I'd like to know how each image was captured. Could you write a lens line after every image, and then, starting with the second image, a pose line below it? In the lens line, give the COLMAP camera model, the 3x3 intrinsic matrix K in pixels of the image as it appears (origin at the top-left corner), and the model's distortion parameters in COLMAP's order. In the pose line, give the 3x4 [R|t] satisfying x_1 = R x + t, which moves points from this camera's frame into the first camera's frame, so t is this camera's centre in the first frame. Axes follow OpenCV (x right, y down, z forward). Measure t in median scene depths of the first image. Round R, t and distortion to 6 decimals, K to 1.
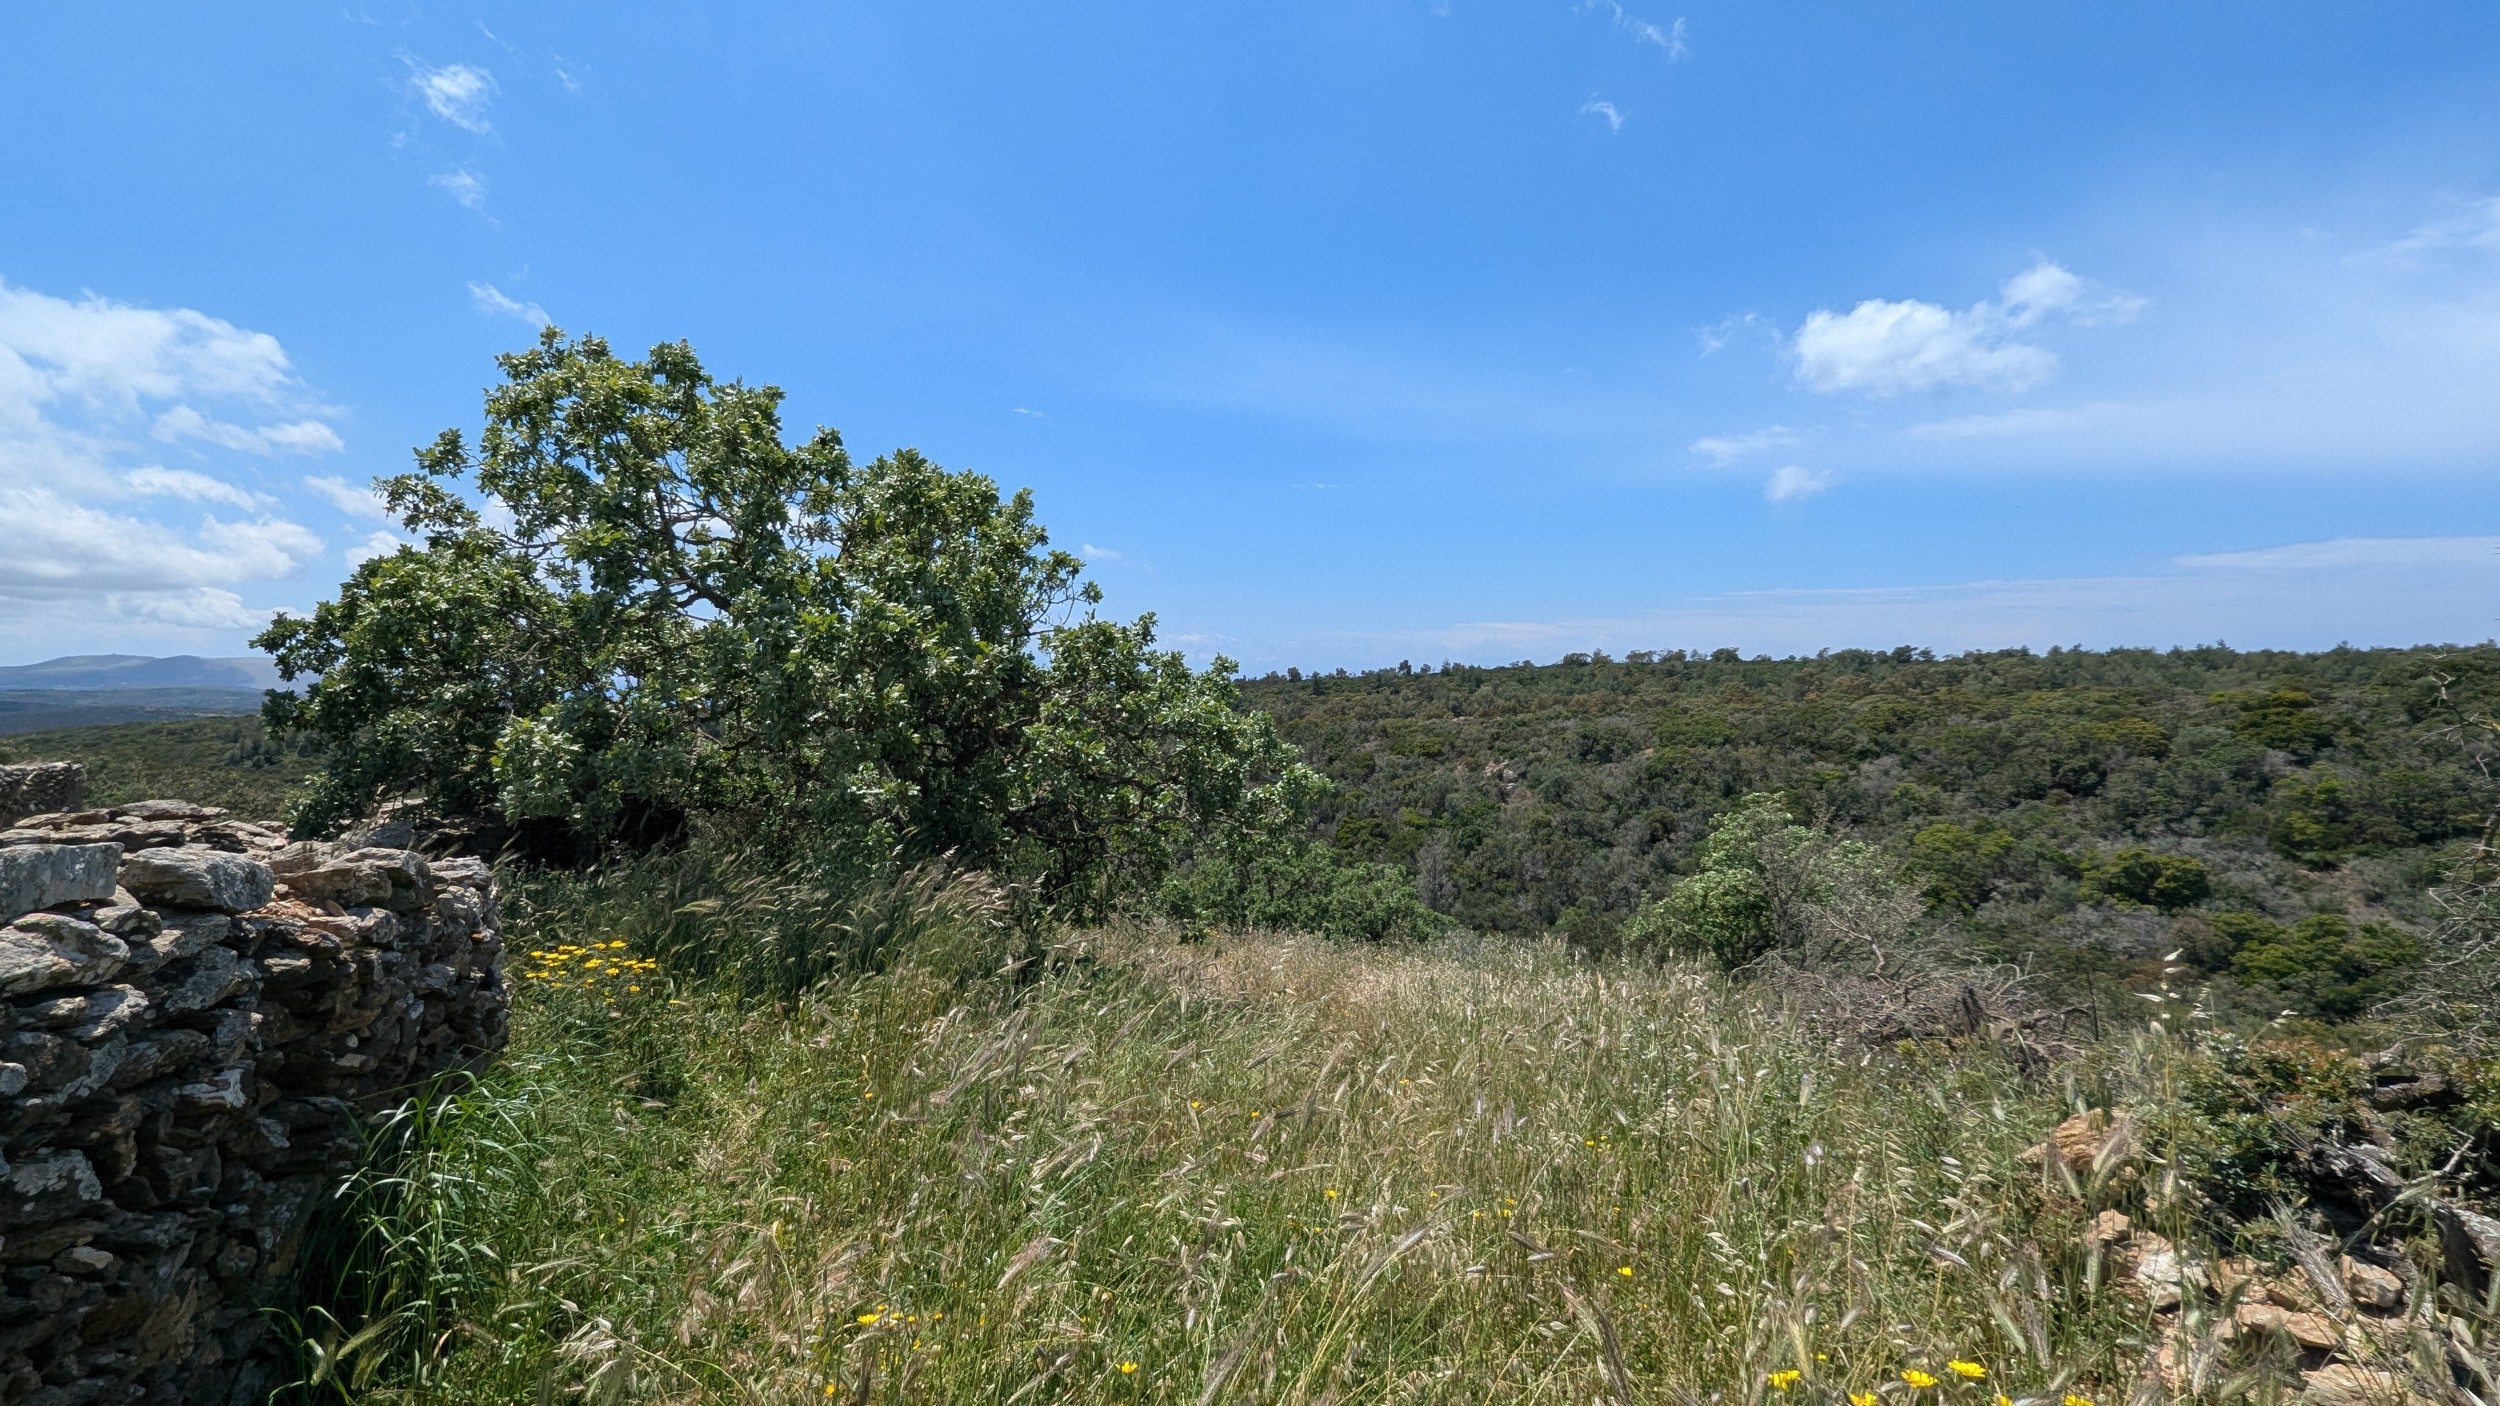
lens RADIAL K [[1047.3, 0, 1245.8], [0, 1047.3, 712.2], [0, 0, 1]] dist [0.001339, 0.000585]
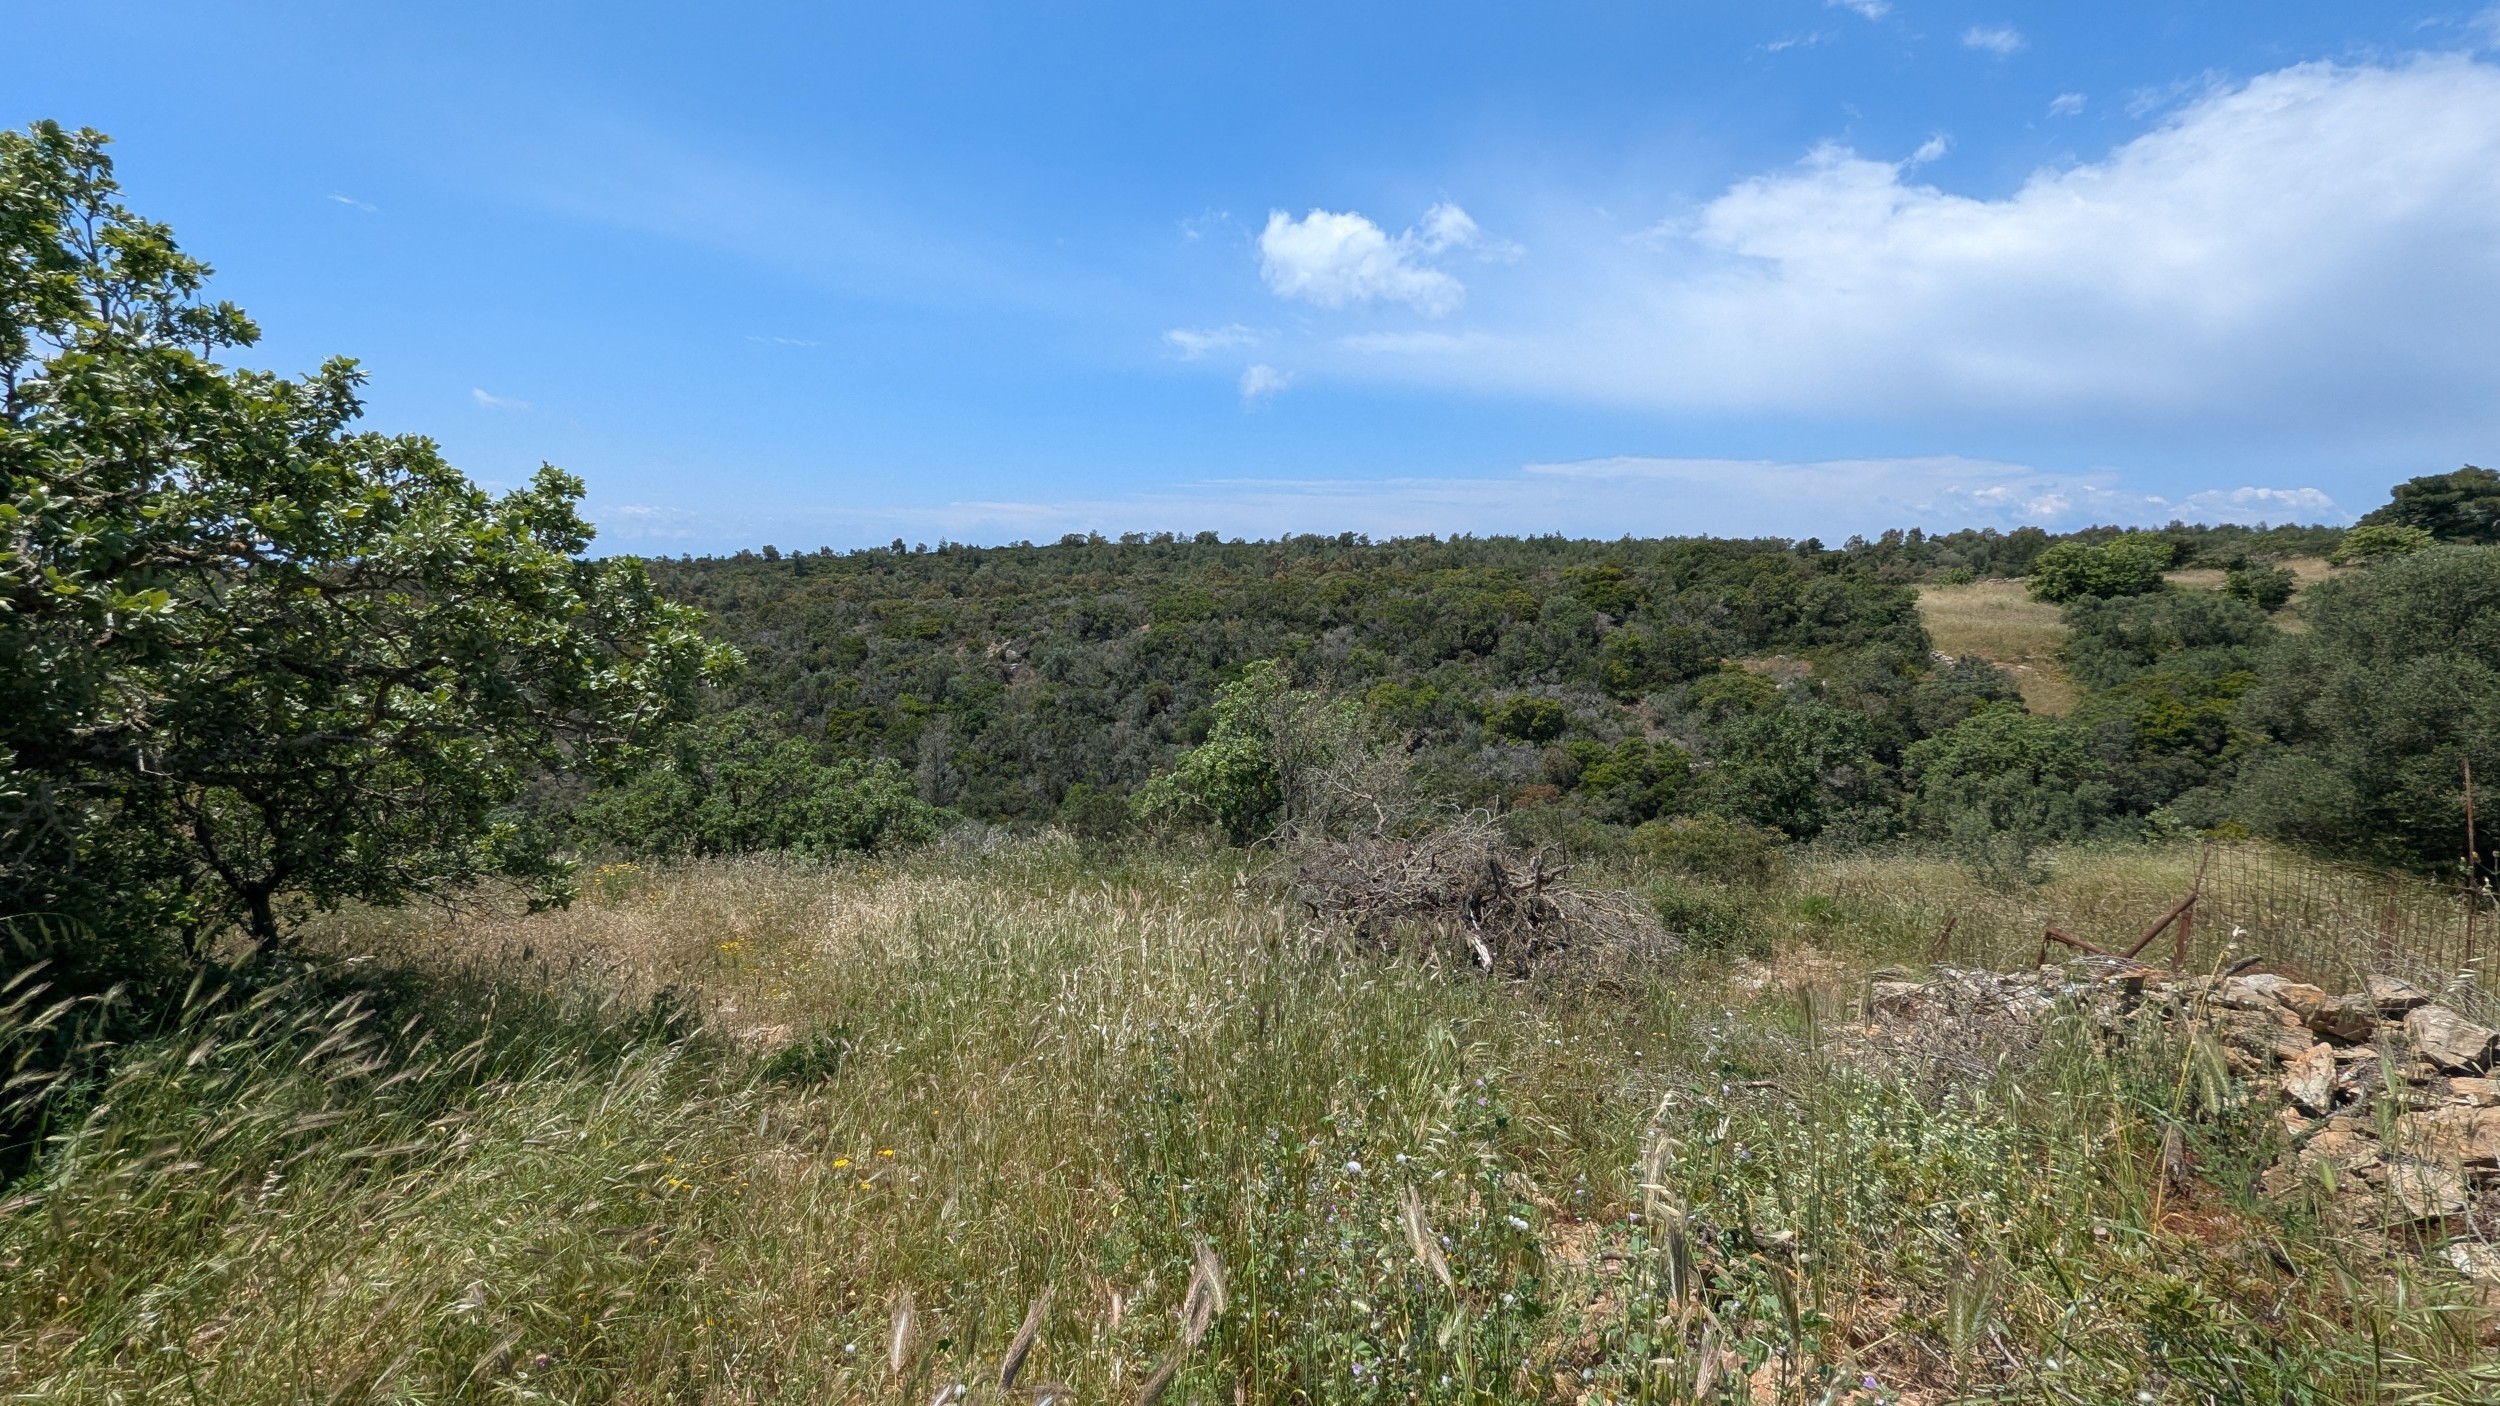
lens RADIAL K [[1047.0, 0, 1242.8], [0, 1047.0, 714.3], [0, 0, 1]] dist [-0.000978, 0.001496]
pose [[0.894295, -0.061288, 0.443261, 0.009162], [0.010315, 0.993136, 0.116507, 0.003749], [-0.447359, -0.099619, 0.888789, 0.035568]]
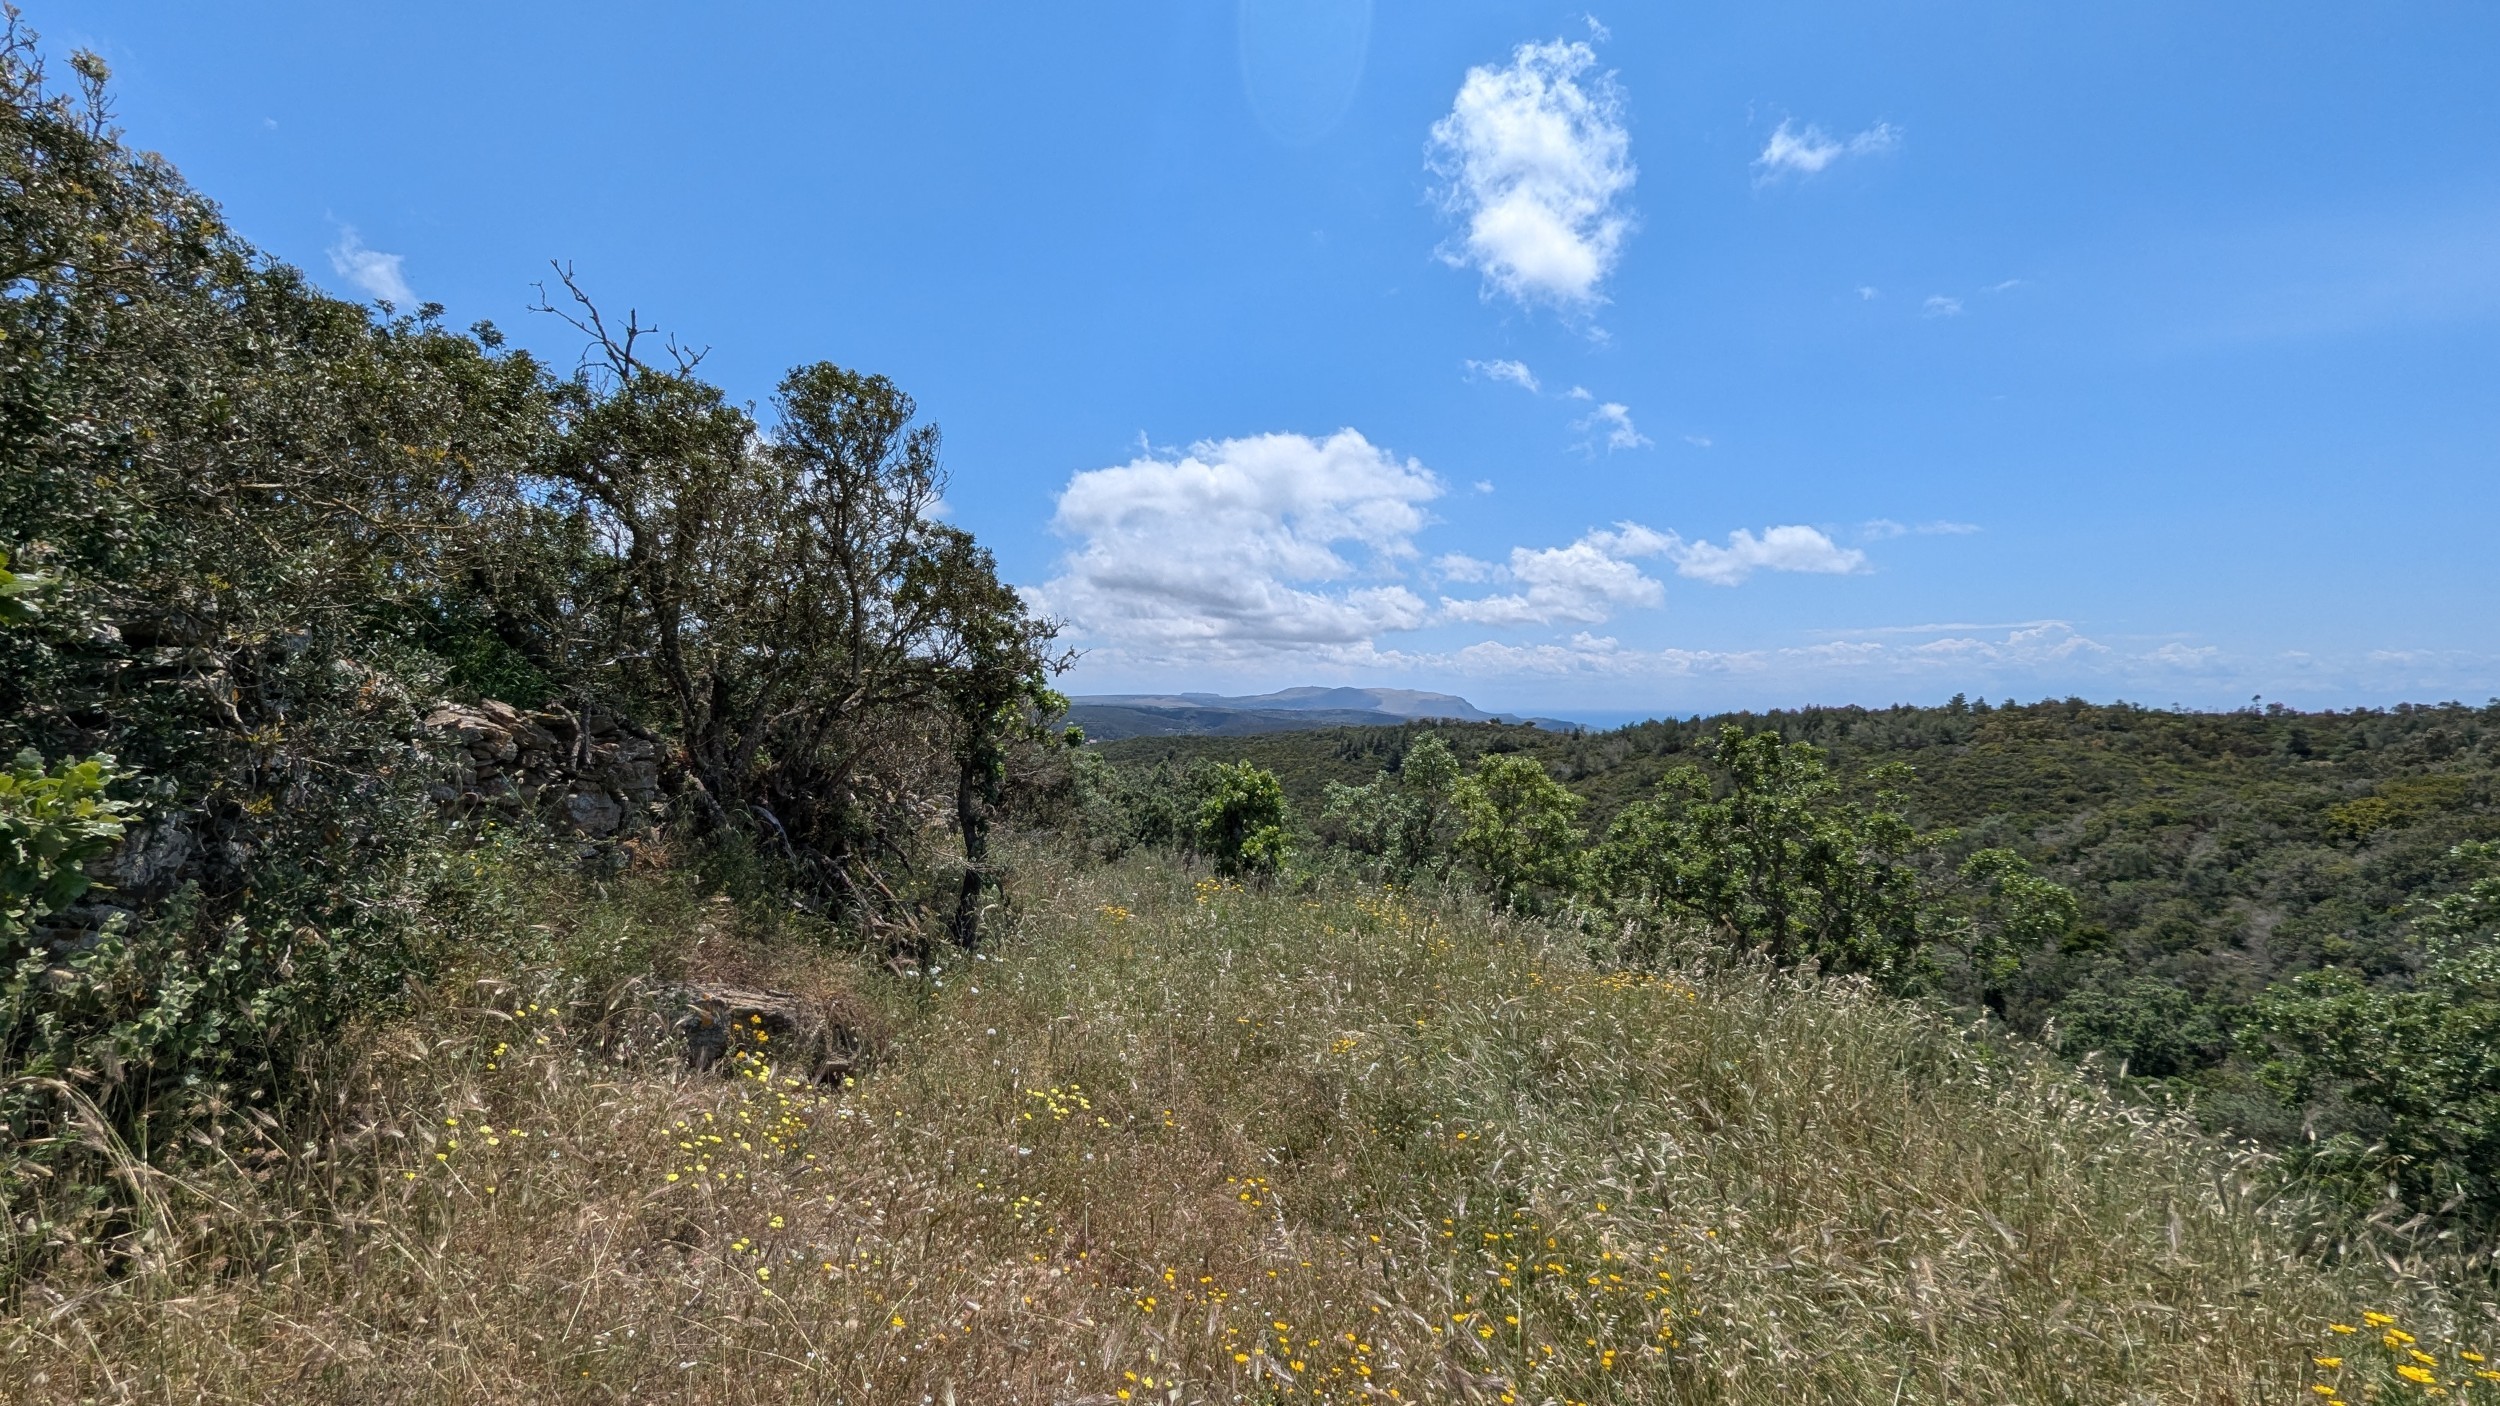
lens RADIAL K [[1047.0, 0, 1242.8], [0, 1047.0, 714.3], [0, 0, 1]] dist [-0.000978, 0.001496]
pose [[0.628127, 0.016621, -0.777933, -0.011083], [-0.037444, 0.999259, -0.008884, 0.039334], [0.777209, 0.034709, 0.628285, 0.222601]]
